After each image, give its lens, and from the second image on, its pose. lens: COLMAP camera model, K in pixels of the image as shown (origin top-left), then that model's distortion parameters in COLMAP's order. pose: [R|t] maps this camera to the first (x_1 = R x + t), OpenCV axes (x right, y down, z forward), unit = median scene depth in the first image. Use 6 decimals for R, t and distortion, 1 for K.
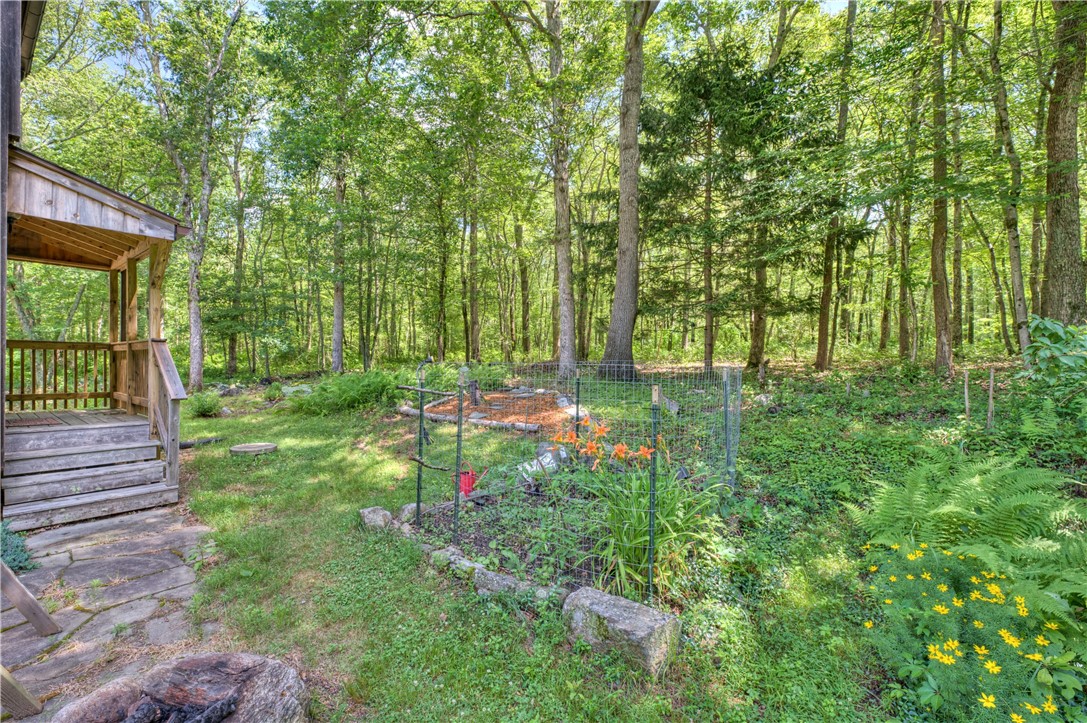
lens RADIAL K [[494.9, 0, 542.6], [0, 494.9, 363.7], [0, 0, 1]] dist [0.002126, -0.002472]
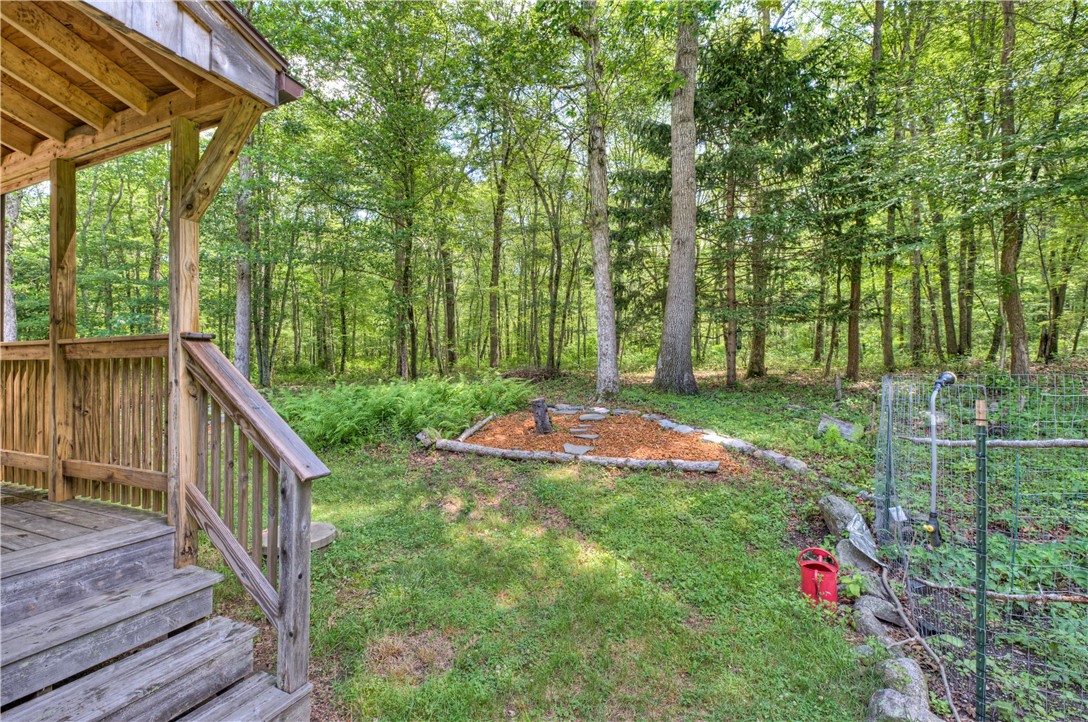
lens RADIAL K [[495.3, 0, 549.7], [0, 495.3, 366.8], [0, 0, 1]] dist [0.002126, -0.002472]
pose [[0.959958, -0.006168, 0.280075, -0.680359], [0.007169, 0.999971, -0.002548, -0.020199], [-0.280051, 0.004454, 0.959975, 0.558698]]
